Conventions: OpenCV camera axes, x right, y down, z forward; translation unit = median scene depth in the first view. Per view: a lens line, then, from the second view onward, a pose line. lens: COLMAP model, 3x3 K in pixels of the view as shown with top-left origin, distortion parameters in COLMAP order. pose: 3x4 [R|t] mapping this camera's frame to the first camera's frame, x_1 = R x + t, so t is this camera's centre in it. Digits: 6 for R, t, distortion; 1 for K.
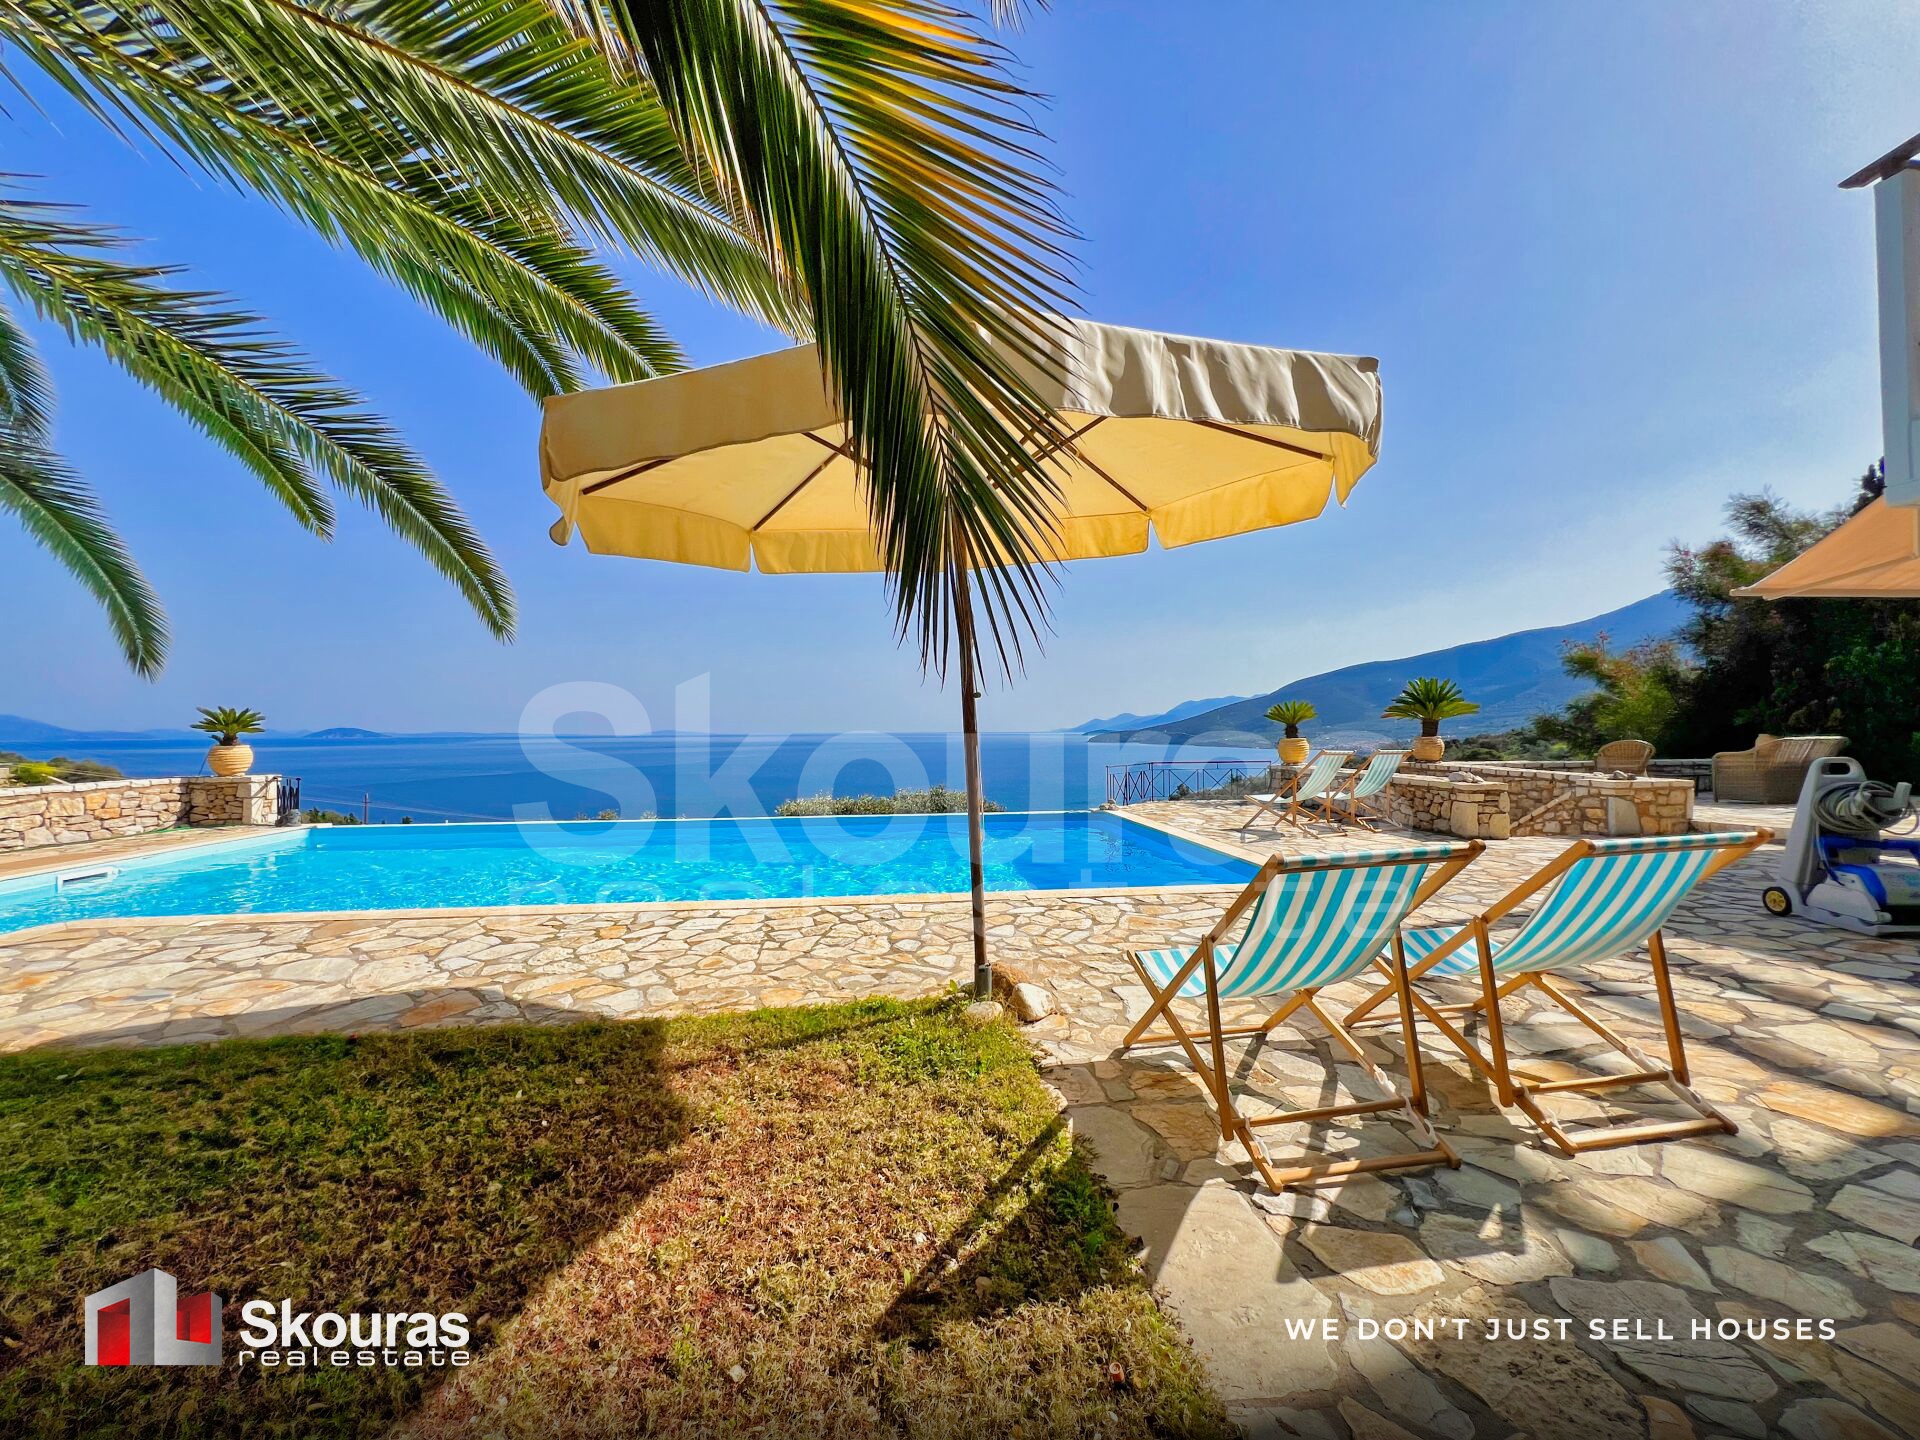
lens RADIAL K [[766.6, 0, 955.1], [0, 766.6, 721.6], [0, 0, 1]] dist [-0.002806, 0.001267]
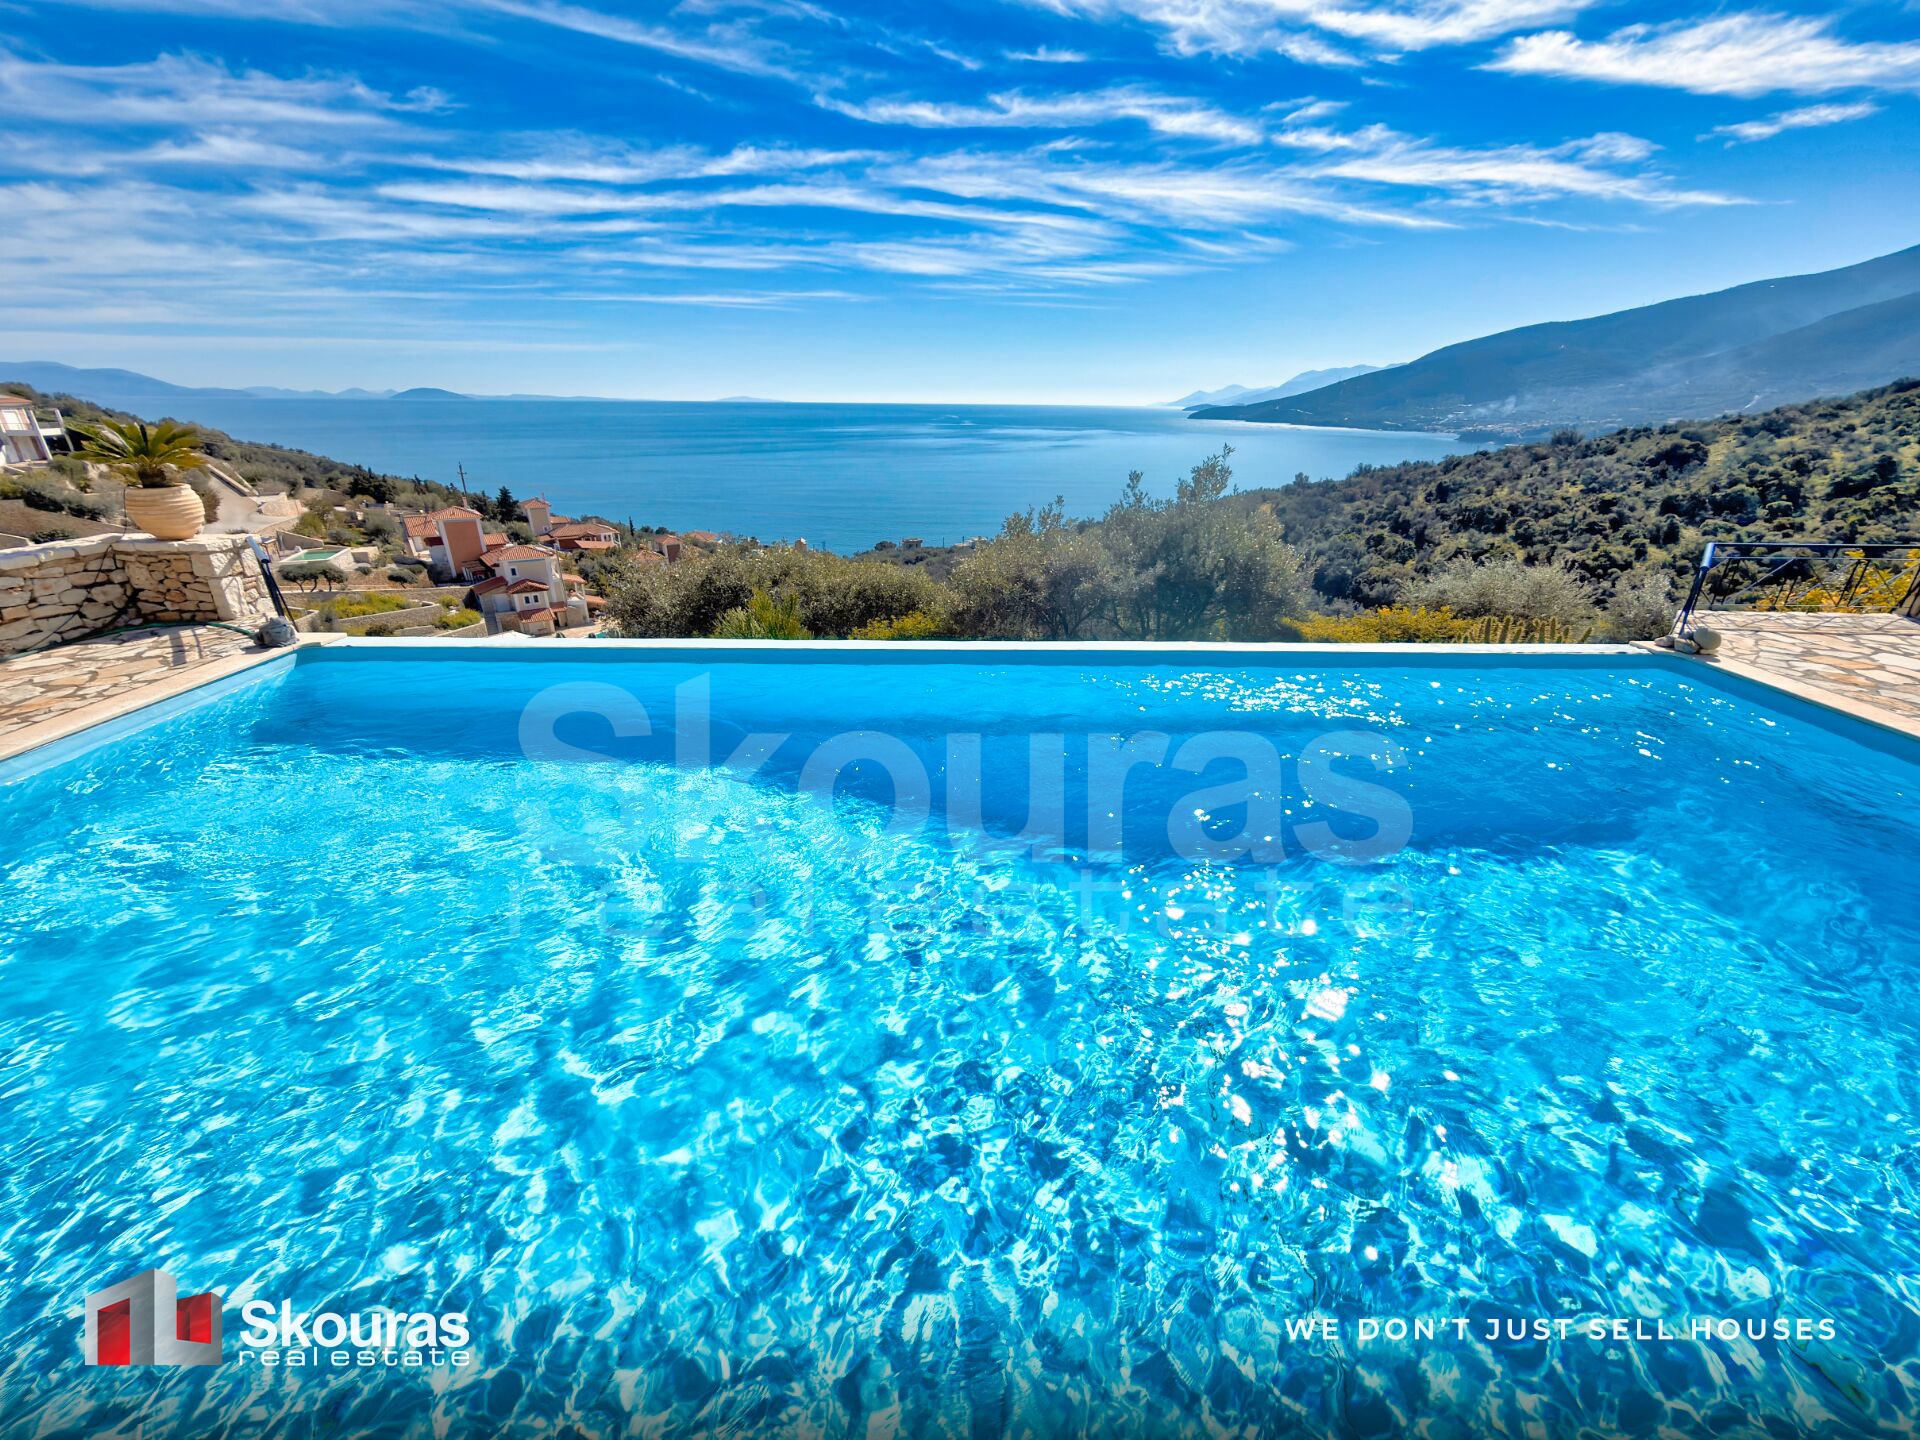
lens RADIAL K [[759.5, 0, 956.2], [0, 759.5, 721.5], [0, 0, 1]] dist [0.001565, -0.000172]
pose [[0.994313, 0.055512, -0.090883, -0.611794], [-0.014690, 0.916733, 0.399231, -0.107136], [0.105477, -0.395625, 0.912335, 1.045537]]
